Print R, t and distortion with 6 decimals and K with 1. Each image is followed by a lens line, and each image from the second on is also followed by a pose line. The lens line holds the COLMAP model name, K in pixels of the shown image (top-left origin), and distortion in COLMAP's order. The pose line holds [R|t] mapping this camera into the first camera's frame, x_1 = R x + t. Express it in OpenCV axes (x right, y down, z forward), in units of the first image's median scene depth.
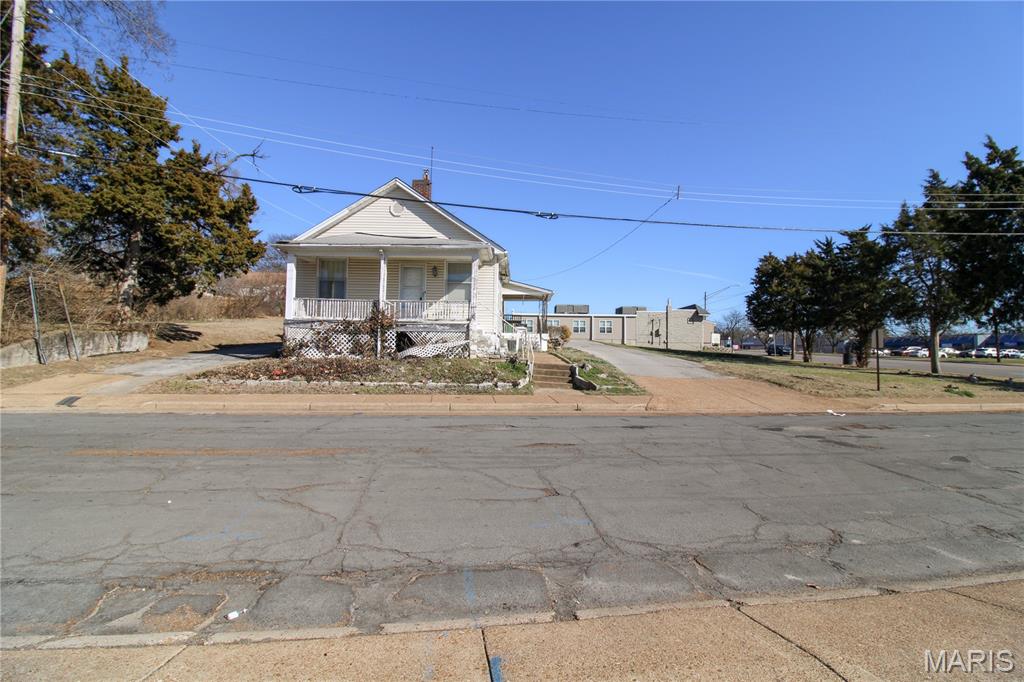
lens RADIAL K [[472.6, 0, 512.0], [0, 472.6, 341.0], [0, 0, 1]] dist [-0.005402, -0.000786]
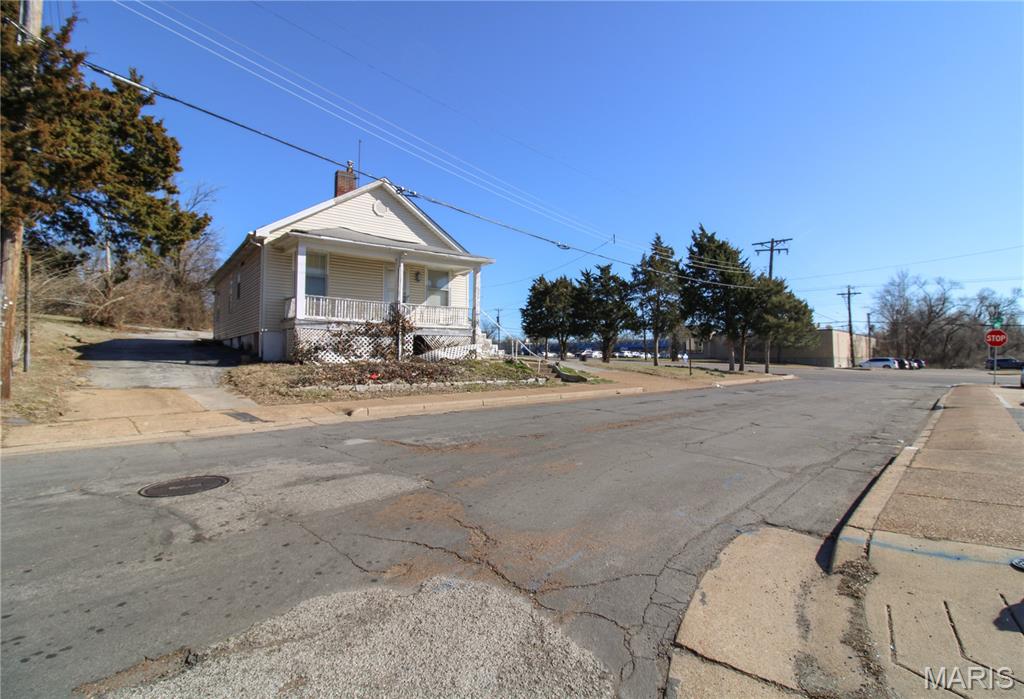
lens RADIAL K [[504.5, 0, 512.0], [0, 504.5, 349.5], [0, 0, 1]] dist [0.004239, 0.000292]
pose [[0.778668, -0.002626, 0.627431, -0.695377], [-0.001366, 0.999982, 0.005880, 0.004417], [-0.627435, -0.005435, 0.778650, 0.020315]]
